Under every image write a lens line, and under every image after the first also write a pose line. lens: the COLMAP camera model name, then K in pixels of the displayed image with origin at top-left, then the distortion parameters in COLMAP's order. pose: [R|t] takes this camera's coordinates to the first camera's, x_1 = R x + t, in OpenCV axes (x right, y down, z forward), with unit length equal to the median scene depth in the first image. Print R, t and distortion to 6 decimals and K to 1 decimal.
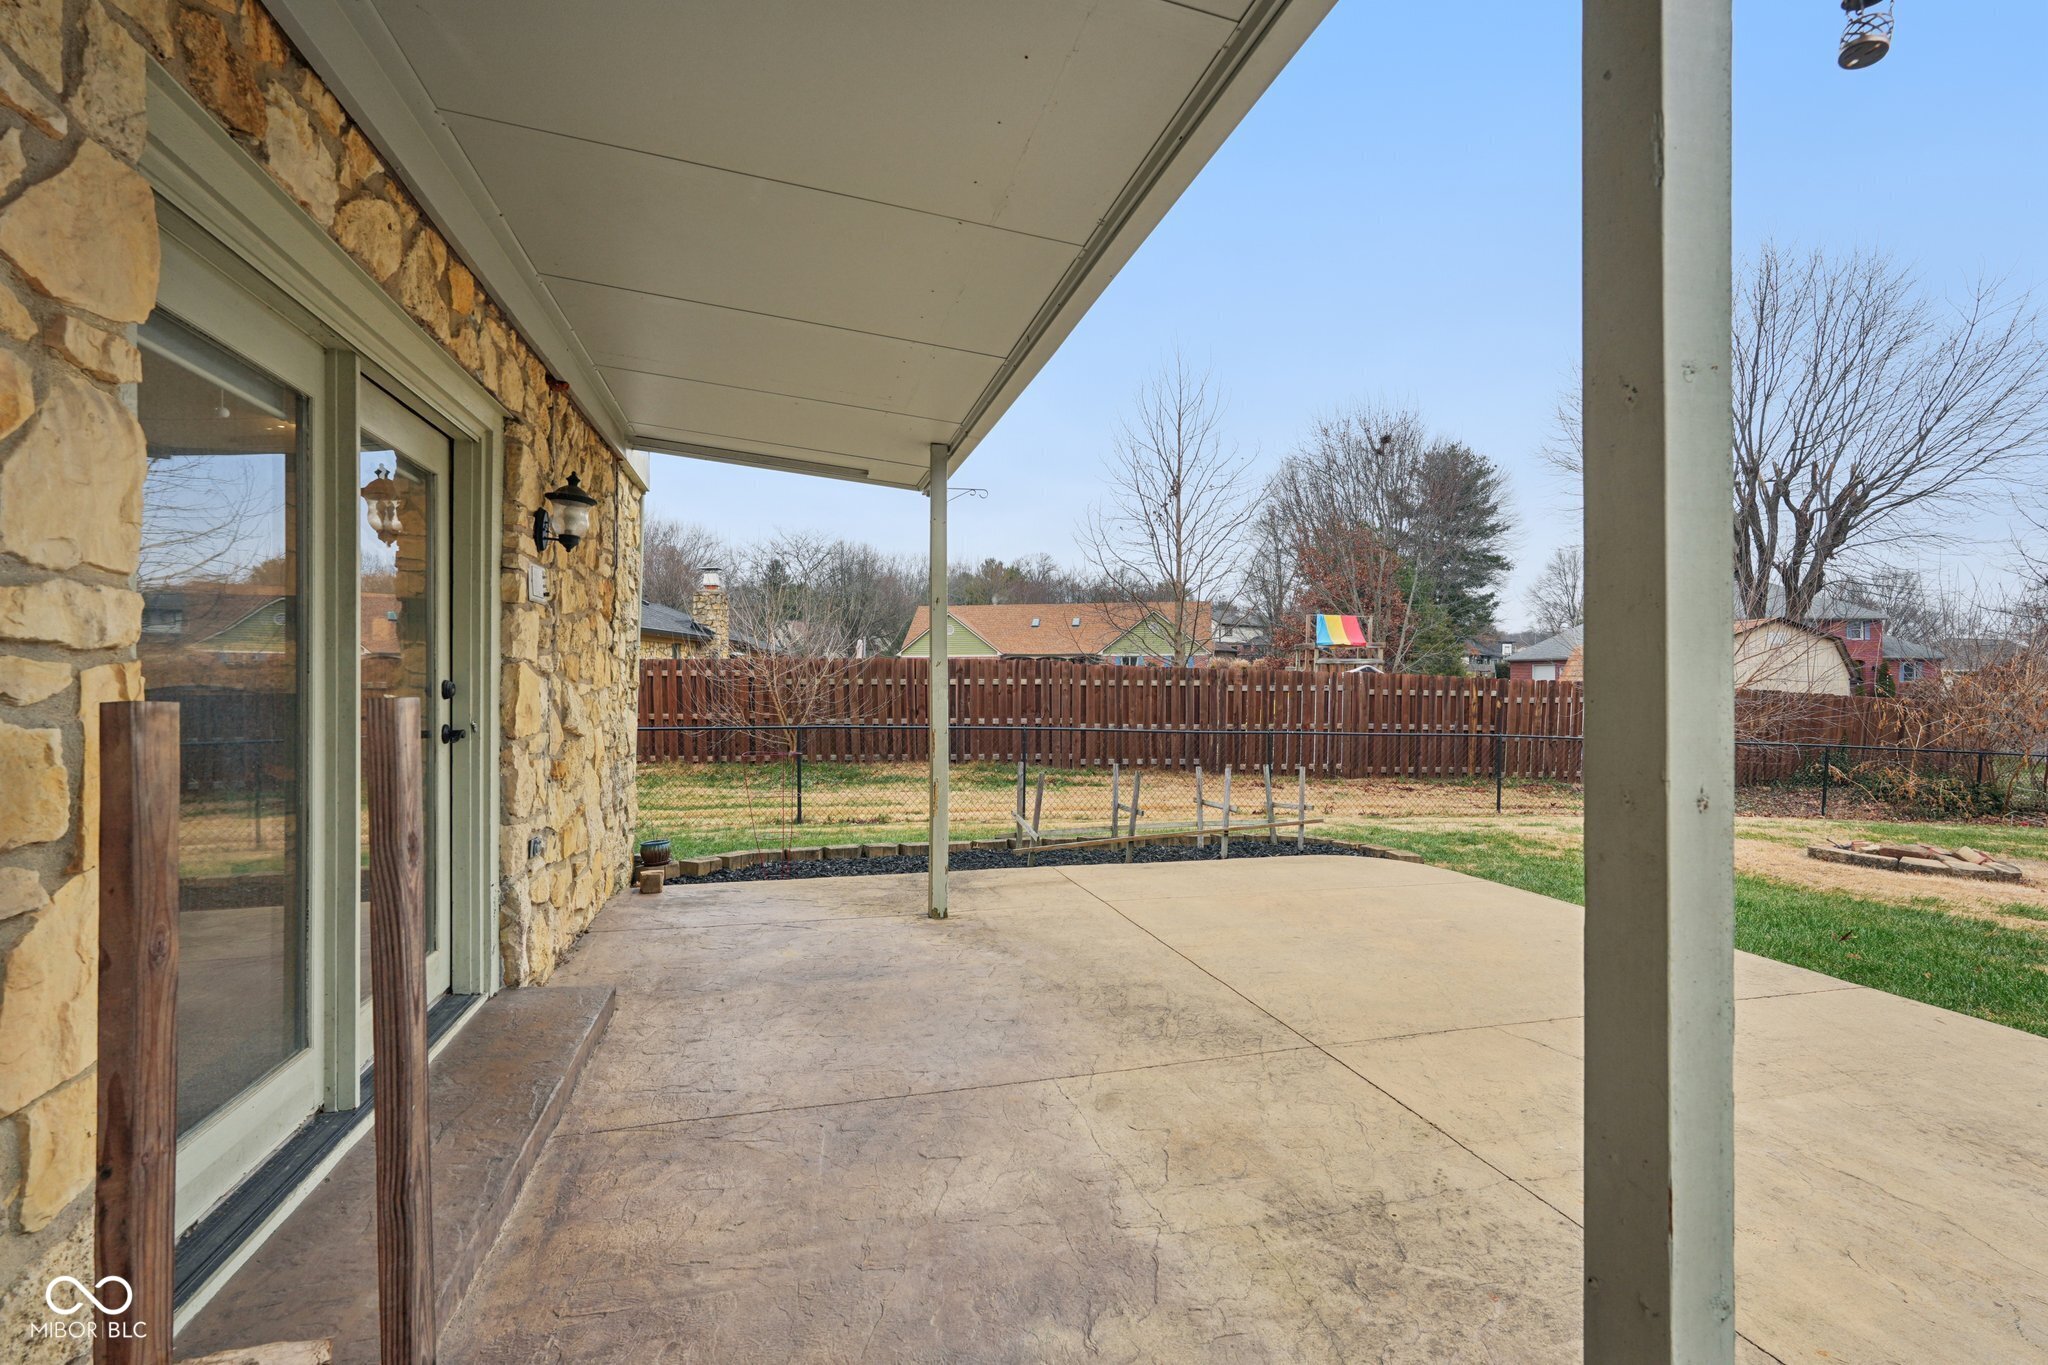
lens RADIAL K [[904.7, 0, 1023.9], [0, 904.7, 679.9], [0, 0, 1]] dist [-0.002904, 0.003106]
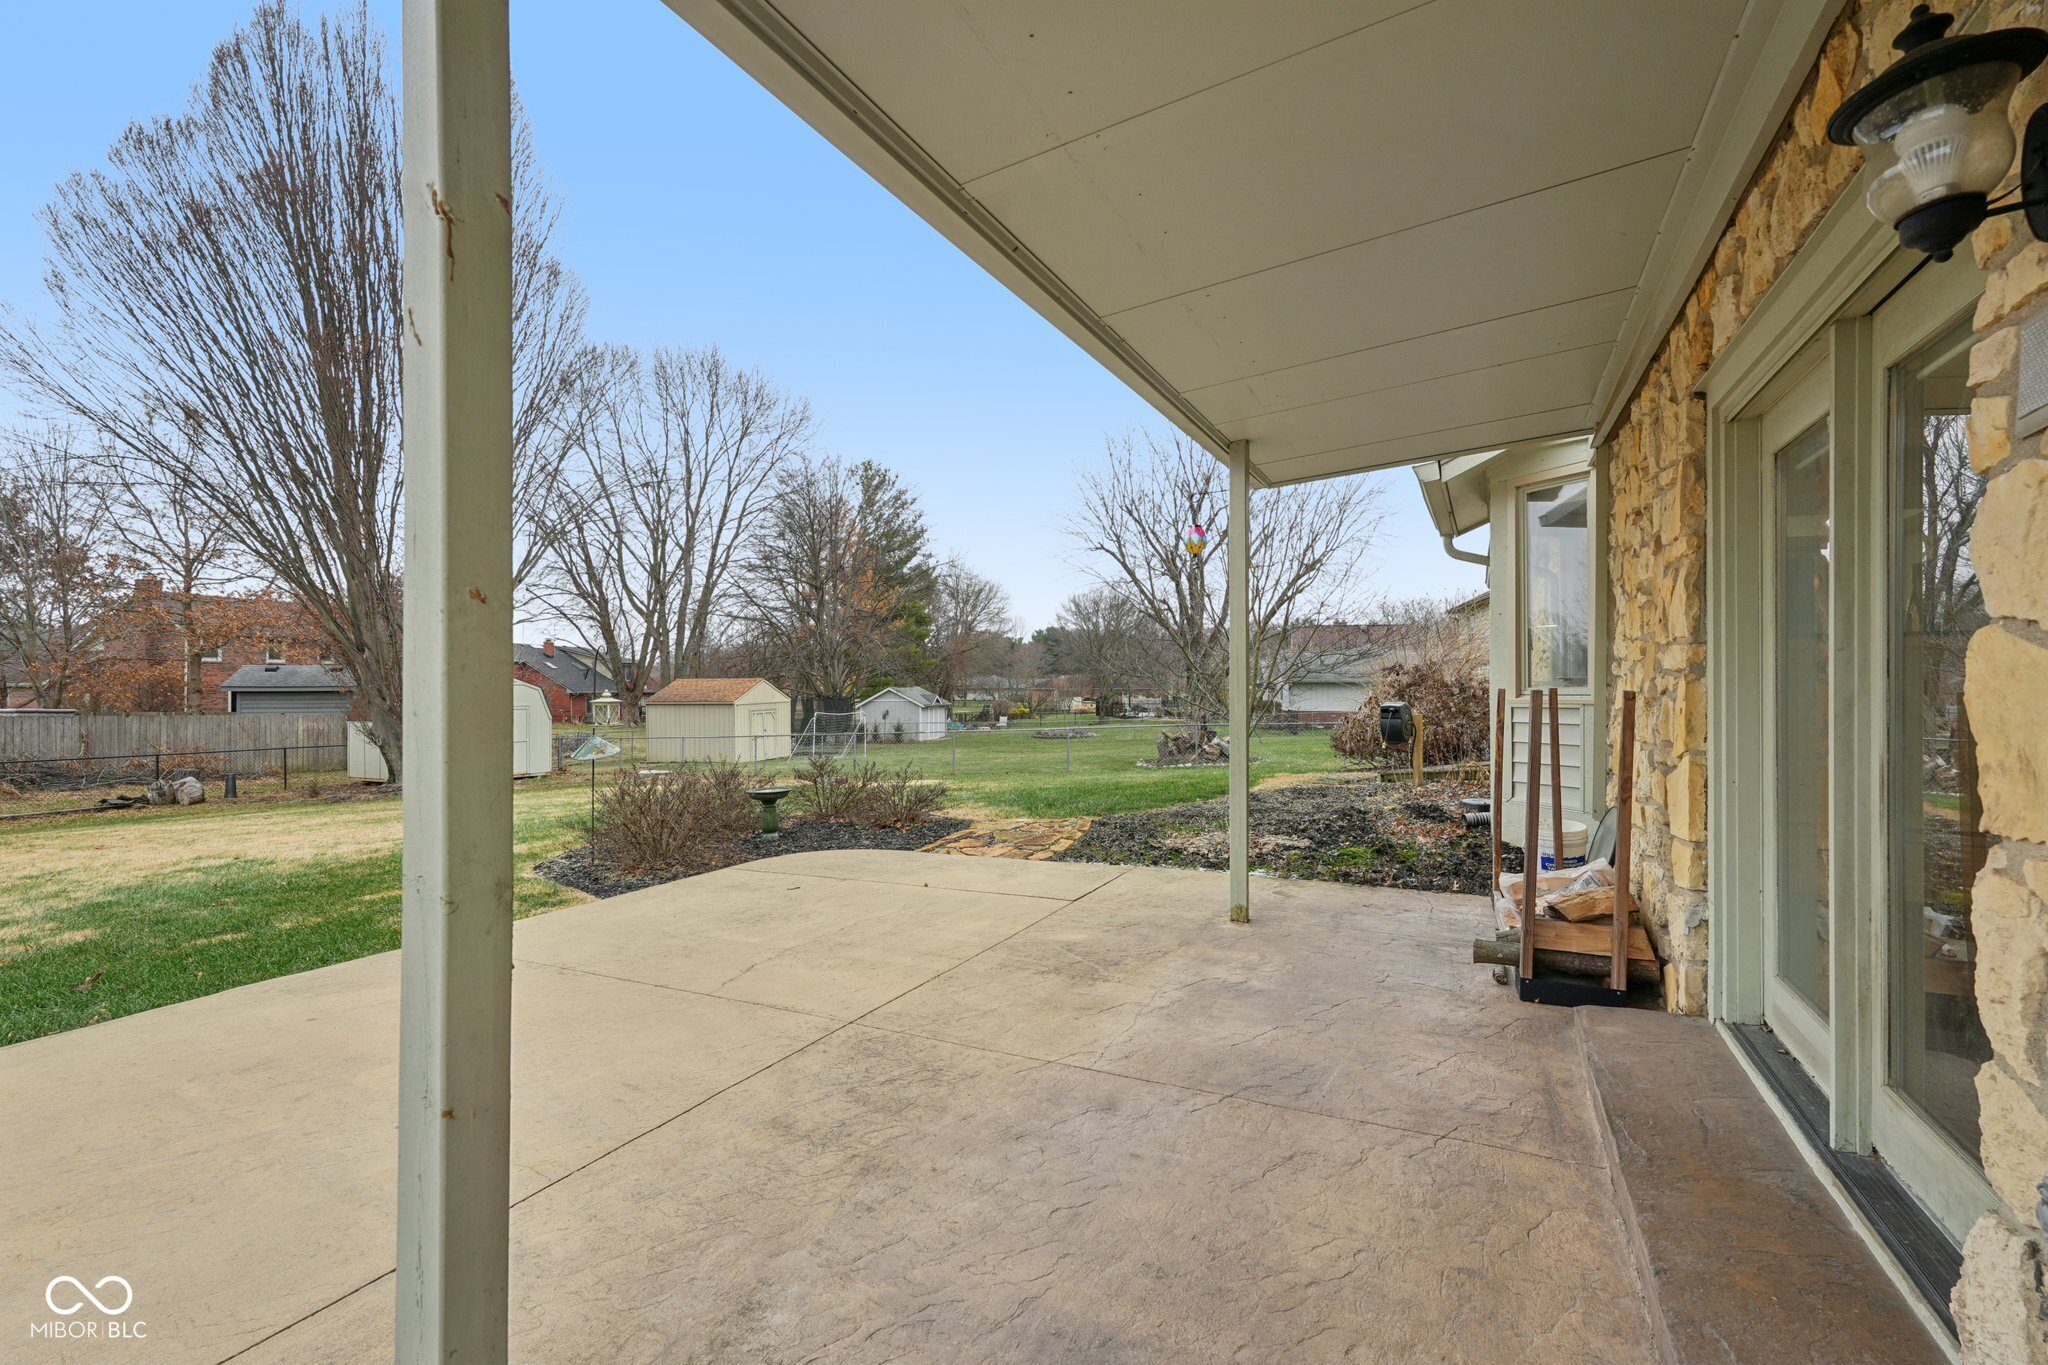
lens RADIAL K [[904.7, 0, 1018.5], [0, 904.7, 687.7], [0, 0, 1]] dist [-0.002904, 0.003106]
pose [[-0.744223, 0.001596, 0.667929, -0.582879], [0.000155, 0.999998, -0.002217, 0.006285], [-0.667931, -0.001547, -0.744222, 1.768755]]
